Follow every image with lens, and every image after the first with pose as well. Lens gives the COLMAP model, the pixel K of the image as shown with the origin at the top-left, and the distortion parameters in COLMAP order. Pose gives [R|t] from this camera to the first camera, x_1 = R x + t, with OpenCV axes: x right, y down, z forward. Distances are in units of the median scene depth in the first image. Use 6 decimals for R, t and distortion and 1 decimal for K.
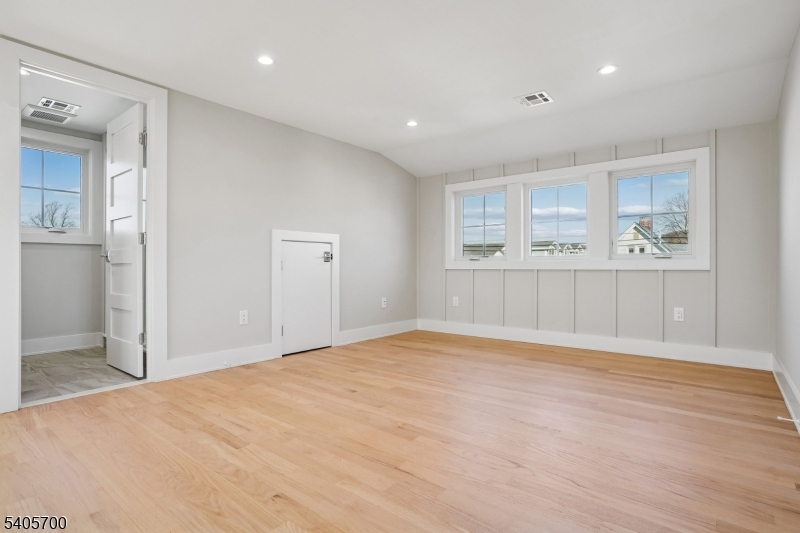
lens RADIAL K [[408.7, 0, 398.9], [0, 408.7, 264.9], [0, 0, 1]] dist [-0.042318, -0.000280]
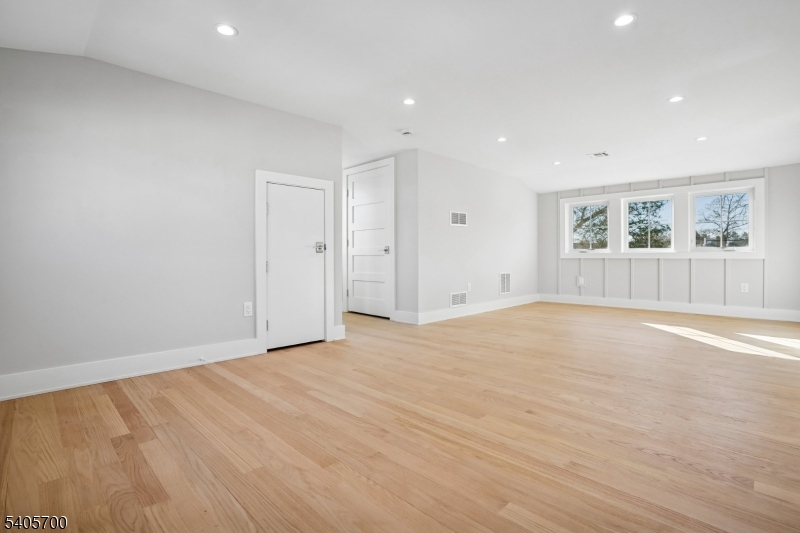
lens RADIAL K [[386.9, 0, 404.6], [0, 386.9, 254.5], [0, 0, 1]] dist [-0.027785, 0.003665]
pose [[-0.996107, 0.006033, 0.087943, 0.045232], [0.005492, 0.999965, -0.006385, 0.002750], [-0.087978, -0.005877, -0.996105, 1.221954]]
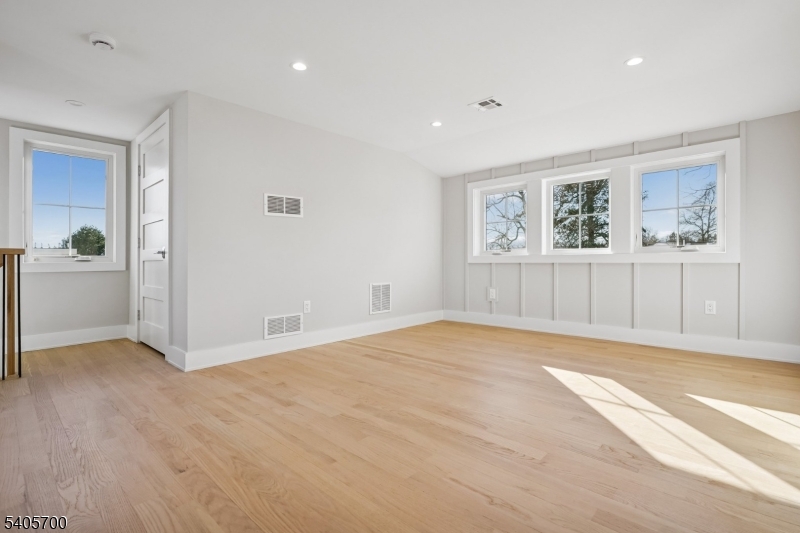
lens RADIAL K [[385.5, 0, 391.5], [0, 385.5, 263.3], [0, 0, 1]] dist [-0.030053, 0.000893]
pose [[-0.996435, 0.010202, 0.083739, -0.353016], [0.010731, 0.999925, 0.005864, 0.003328], [-0.083673, 0.006742, -0.996470, 0.736561]]
